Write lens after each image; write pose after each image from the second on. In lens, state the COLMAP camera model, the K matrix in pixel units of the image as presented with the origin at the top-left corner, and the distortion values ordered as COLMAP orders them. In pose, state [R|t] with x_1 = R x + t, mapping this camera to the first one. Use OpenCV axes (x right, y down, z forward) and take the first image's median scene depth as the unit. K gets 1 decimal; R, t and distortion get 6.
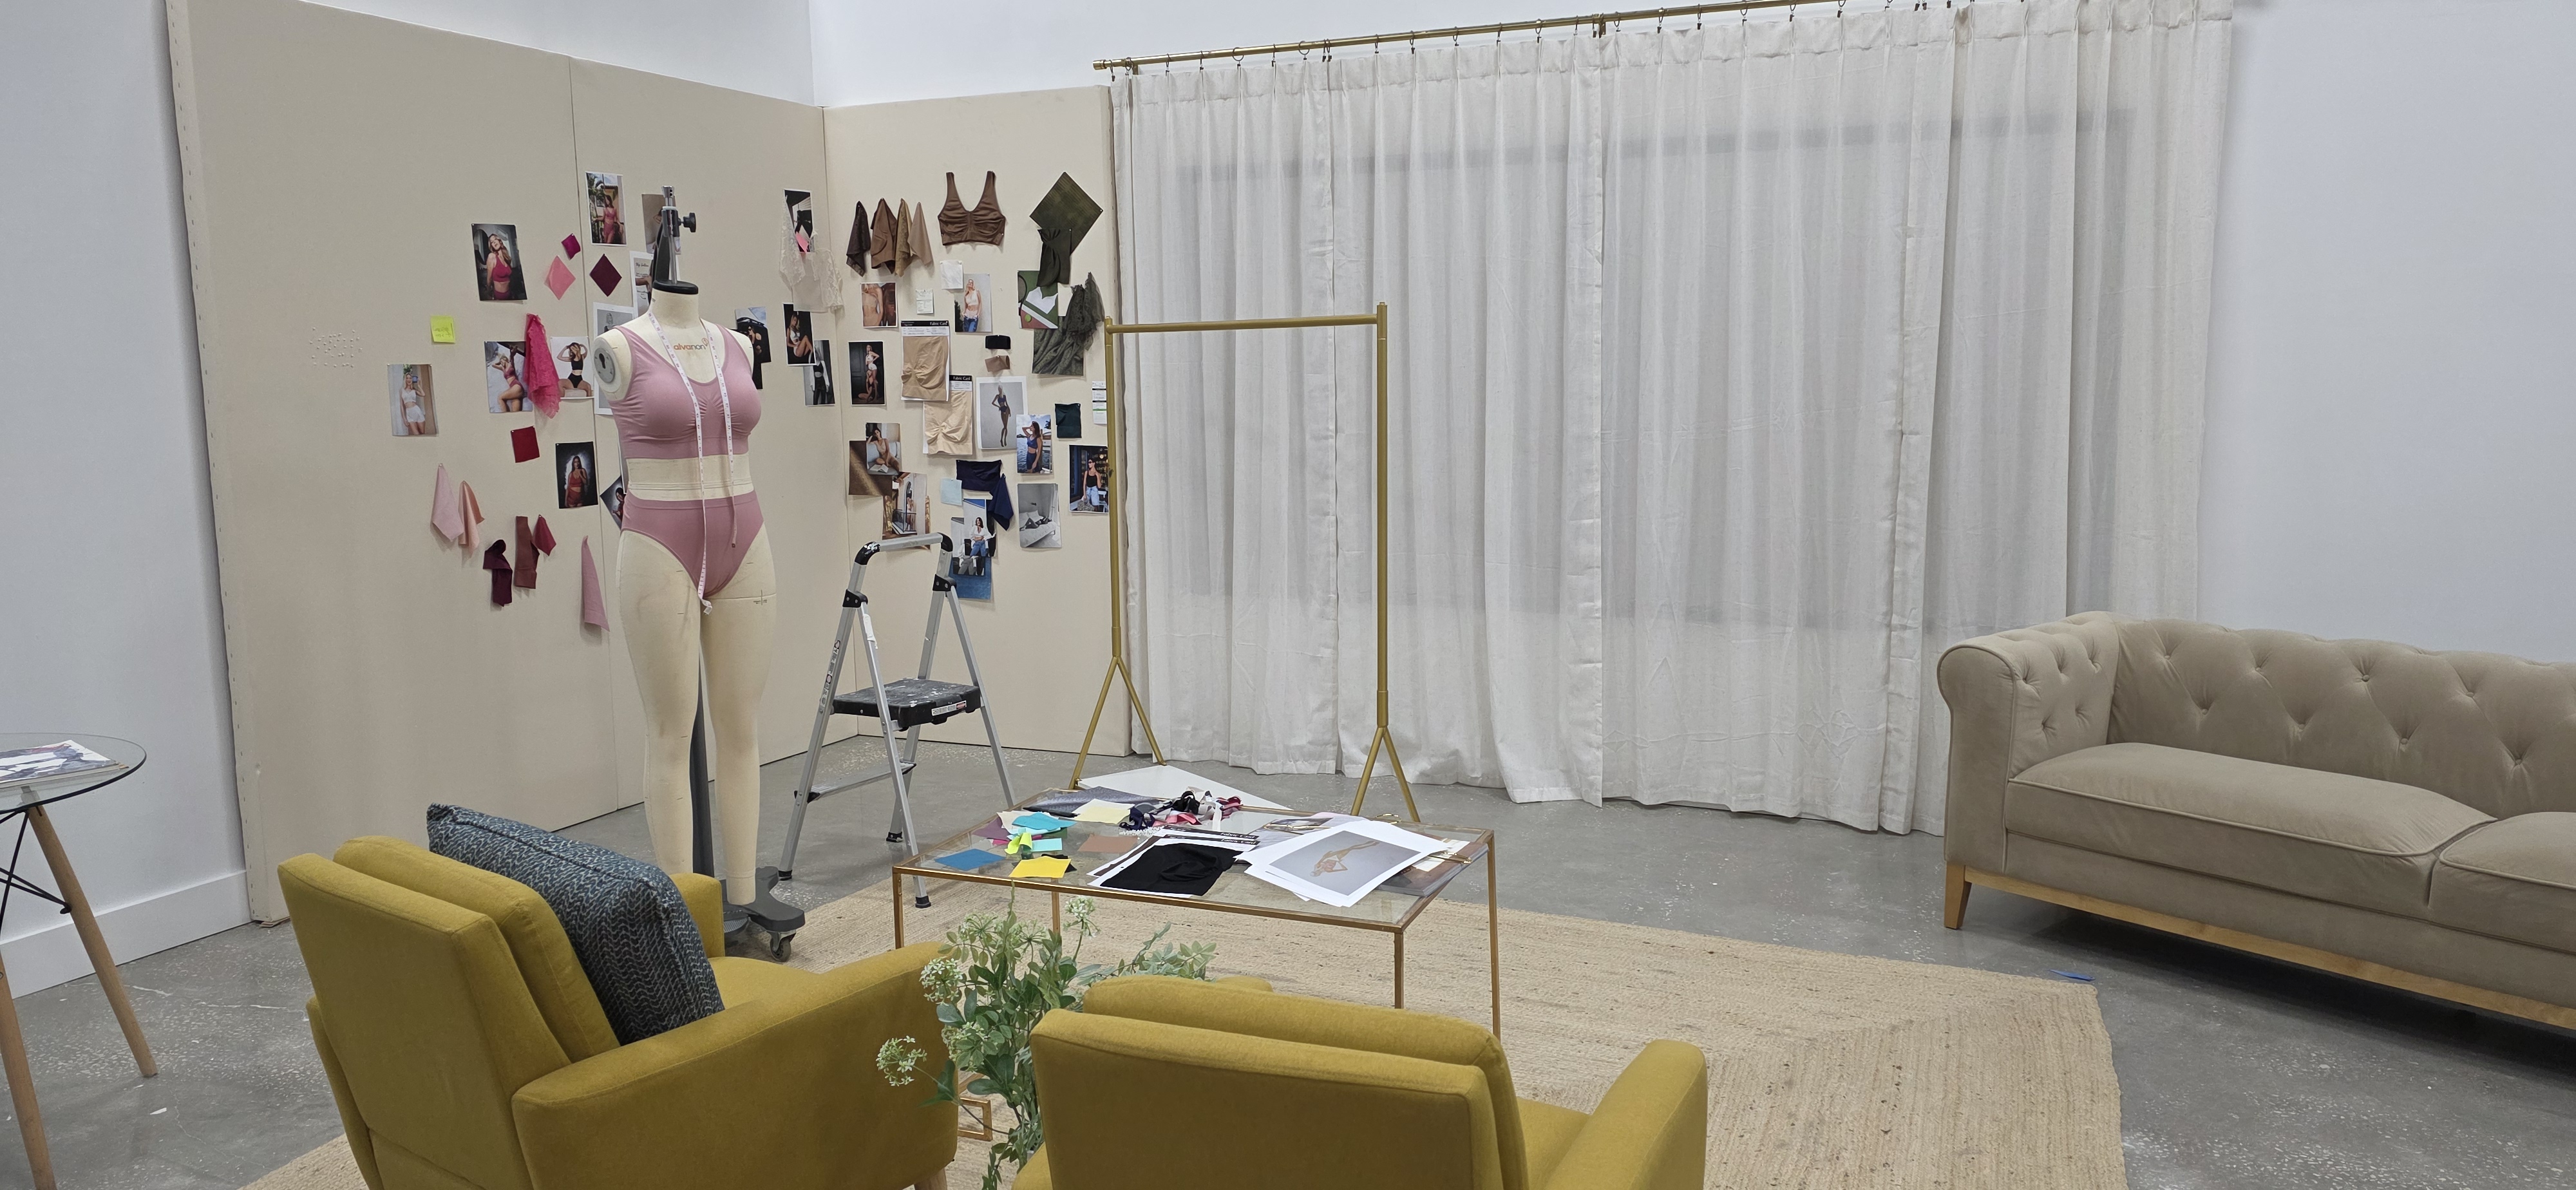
lens RADIAL K [[1721.2, 0, 1304.7], [0, 1721.2, 607.1], [0, 0, 1]] dist [0.080993, -0.079539]
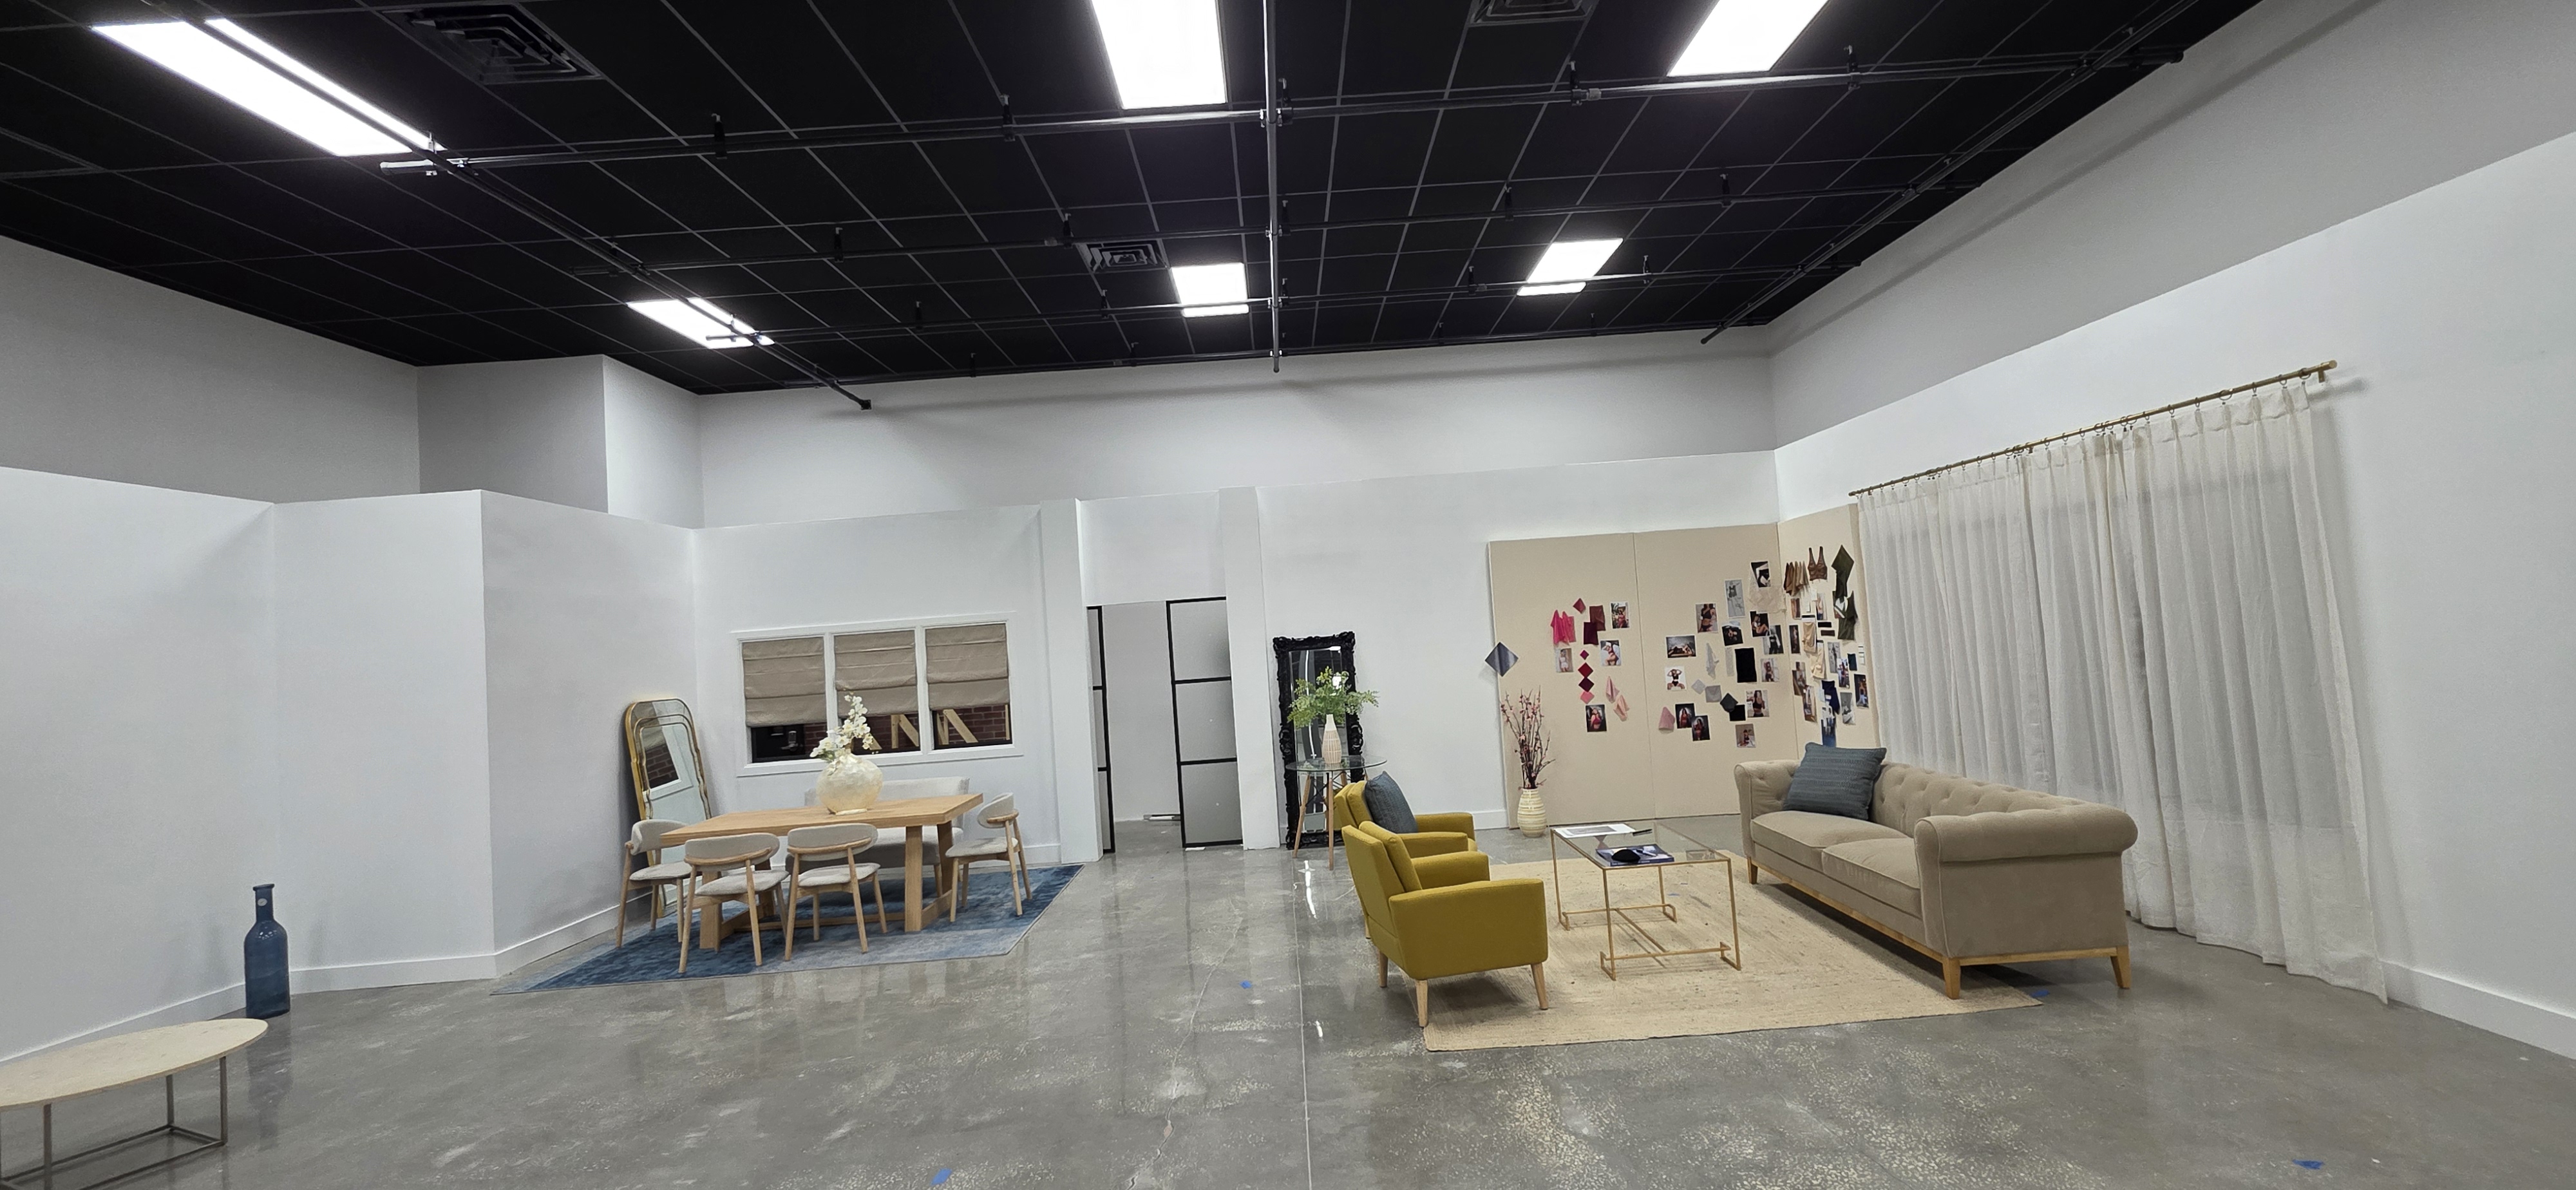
lens RADIAL K [[1027.6, 0, 1290.1], [0, 1027.6, 600.7], [0, 0, 1]] dist [0.001074, -0.000553]
pose [[0.395541, -0.059452, -0.916522, 0.704988], [-0.057882, 0.994305, -0.089478, -0.032046], [0.916622, 0.088443, 0.389848, -0.089013]]
